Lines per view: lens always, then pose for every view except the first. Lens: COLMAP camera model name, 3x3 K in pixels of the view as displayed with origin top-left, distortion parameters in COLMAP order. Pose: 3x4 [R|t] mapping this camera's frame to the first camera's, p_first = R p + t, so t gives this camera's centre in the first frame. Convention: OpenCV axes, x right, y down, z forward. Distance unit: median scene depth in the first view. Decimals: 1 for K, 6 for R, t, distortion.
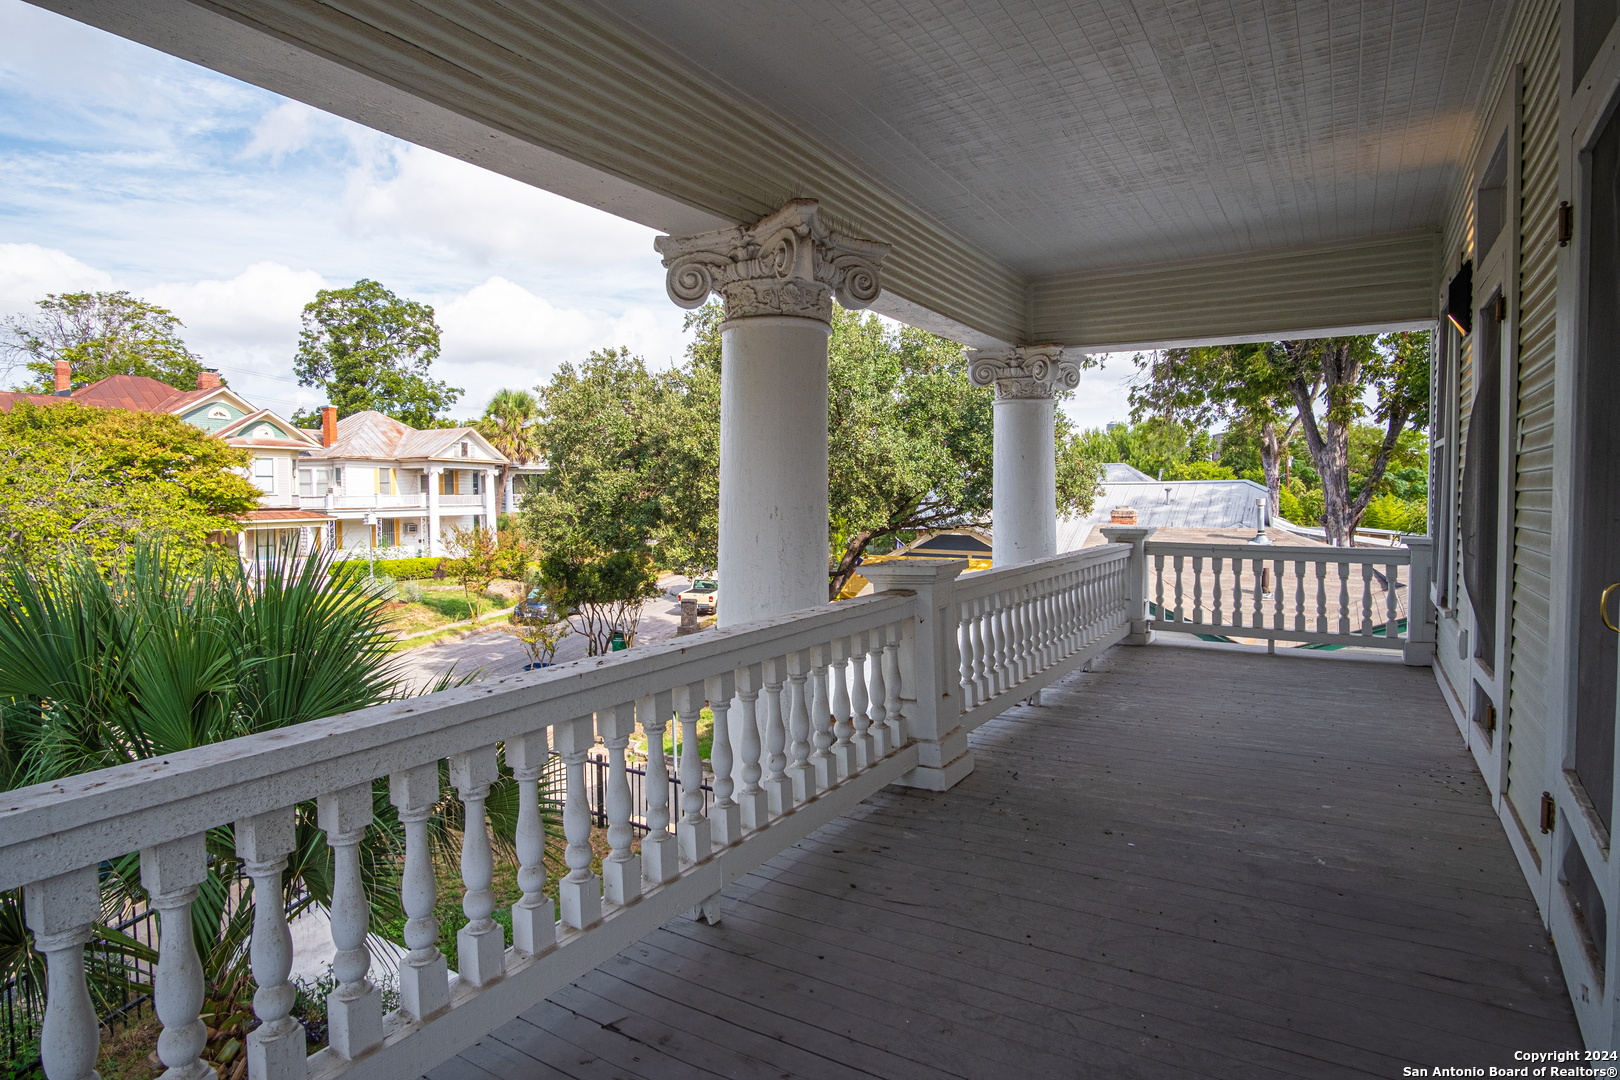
lens RADIAL K [[868.2, 0, 808.0], [0, 868.2, 534.6], [0, 0, 1]] dist [-0.021016, 0.001518]
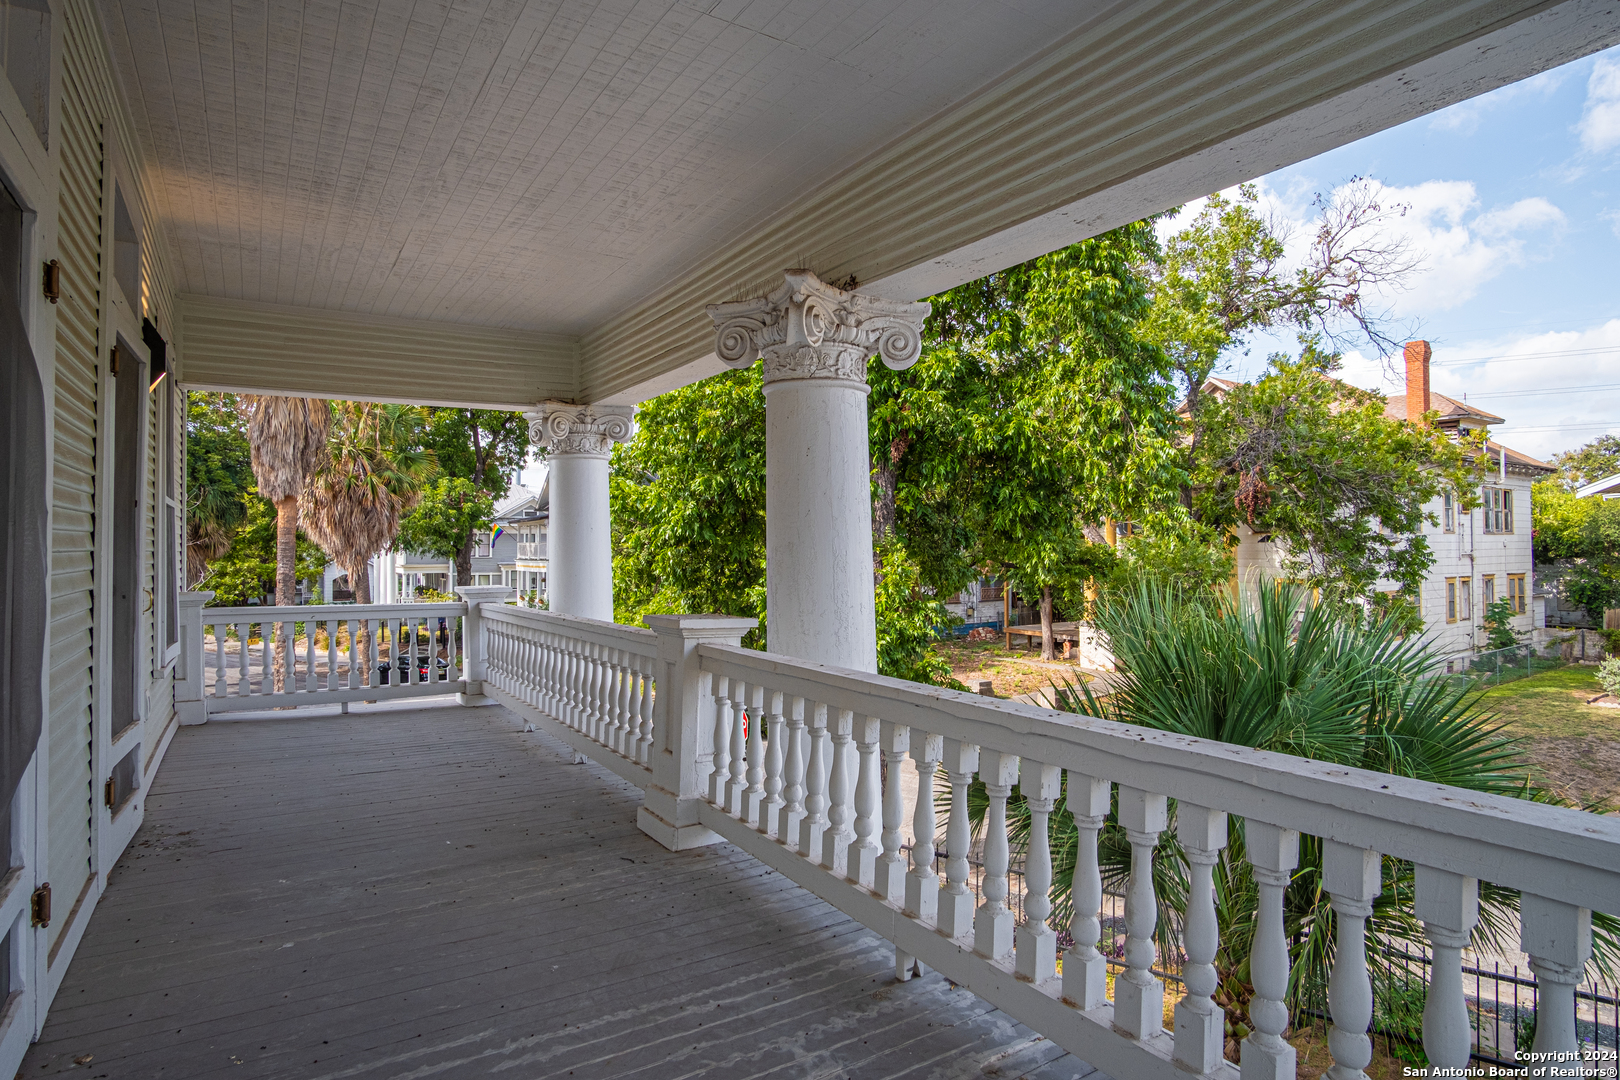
lens RADIAL K [[868.2, 0, 808.0], [0, 868.2, 534.6], [0, 0, 1]] dist [-0.021016, 0.001518]
pose [[-0.421894, -0.010168, -0.906588, 0.991536], [-0.037368, 0.999282, 0.006182, -0.075179], [0.905875, 0.036486, -0.421971, 1.550740]]
